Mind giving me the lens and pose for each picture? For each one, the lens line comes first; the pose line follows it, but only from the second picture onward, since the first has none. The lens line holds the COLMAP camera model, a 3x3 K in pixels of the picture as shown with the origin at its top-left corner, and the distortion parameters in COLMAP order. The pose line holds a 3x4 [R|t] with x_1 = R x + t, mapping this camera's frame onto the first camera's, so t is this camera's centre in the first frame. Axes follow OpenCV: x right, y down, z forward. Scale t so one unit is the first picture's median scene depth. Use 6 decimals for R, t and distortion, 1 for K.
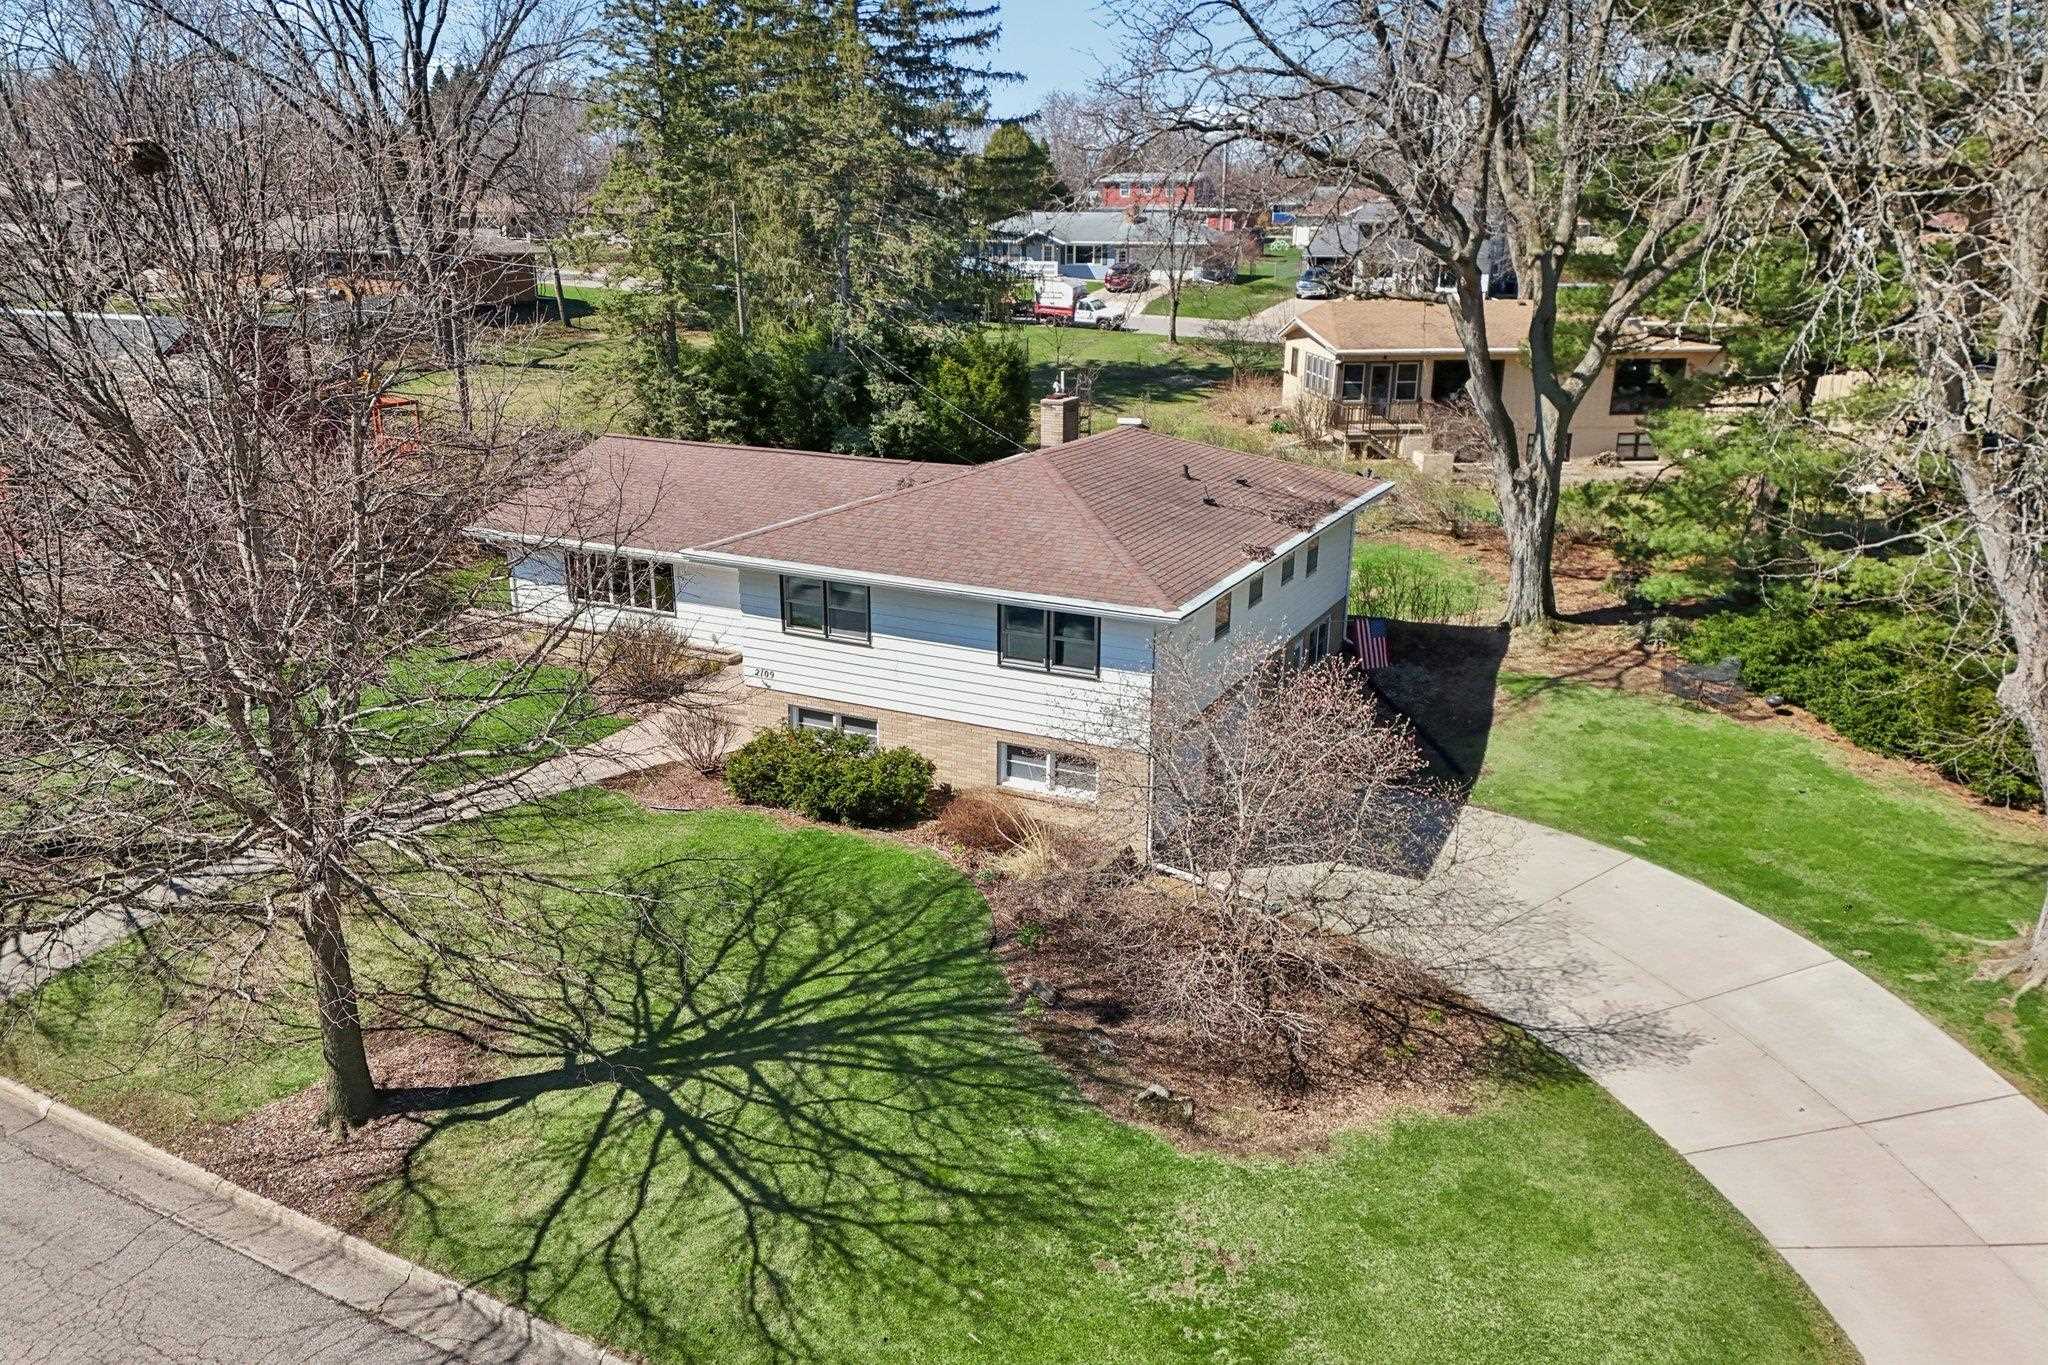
lens RADIAL K [[1430.1, 0, 1024.0], [0, 1430.1, 682.5], [0, 0, 1]] dist [0.157602, -0.165405]
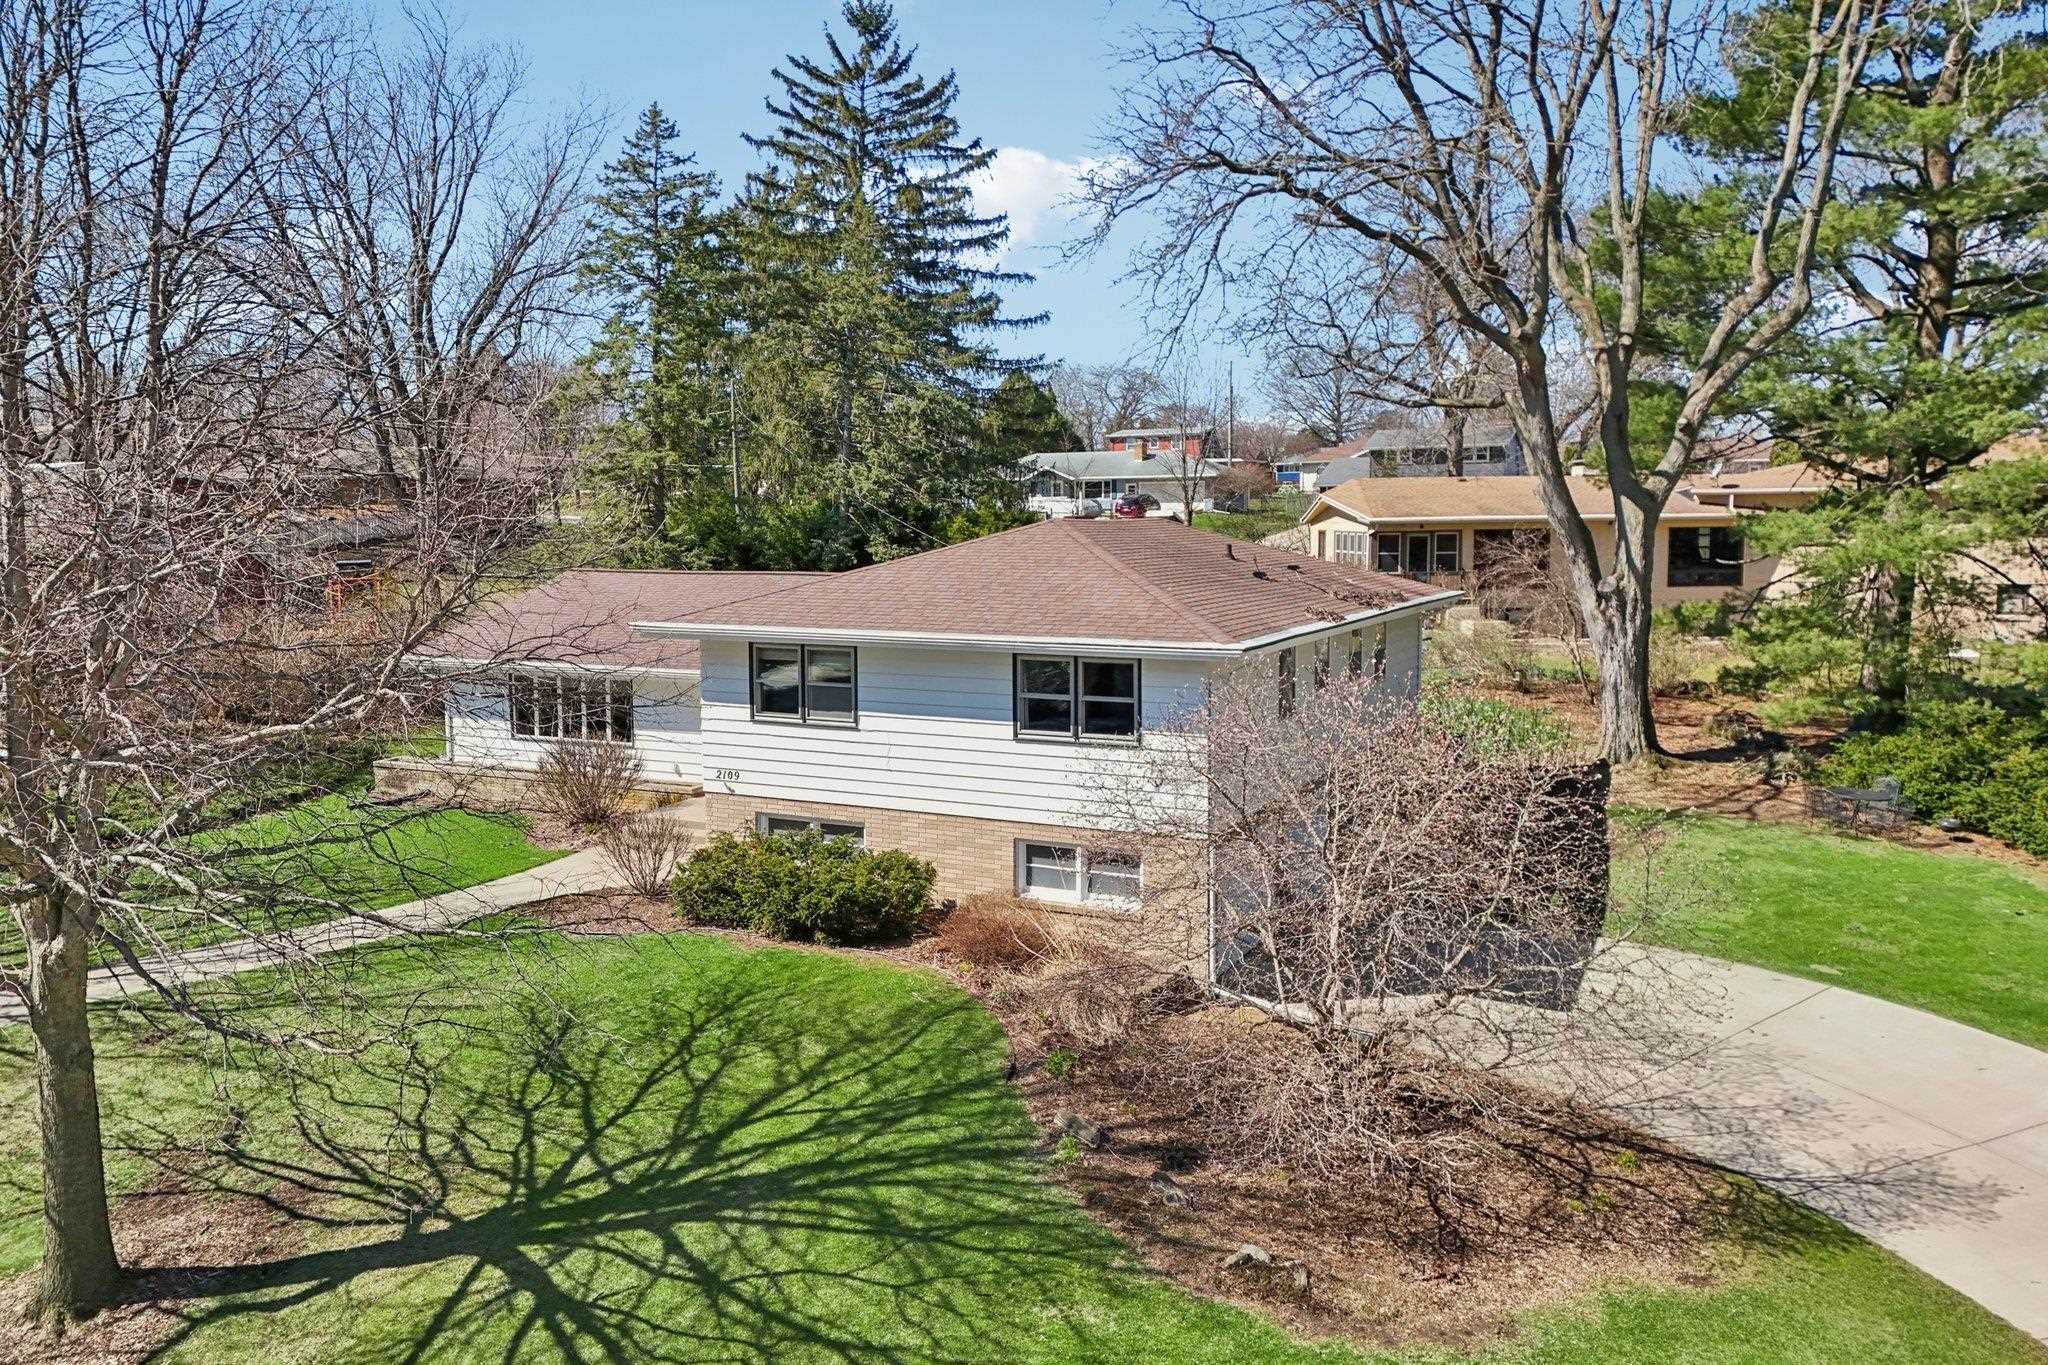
lens RADIAL K [[1462.5, 0, 1034.3], [0, 1462.5, 651.8], [0, 0, 1]] dist [0.106044, -0.063589]
pose [[0.999931, -0.011641, 0.001276, -0.008642], [0.011648, 0.977423, -0.210972, 0.134385], [0.001209, 0.210972, 0.977491, 0.220419]]
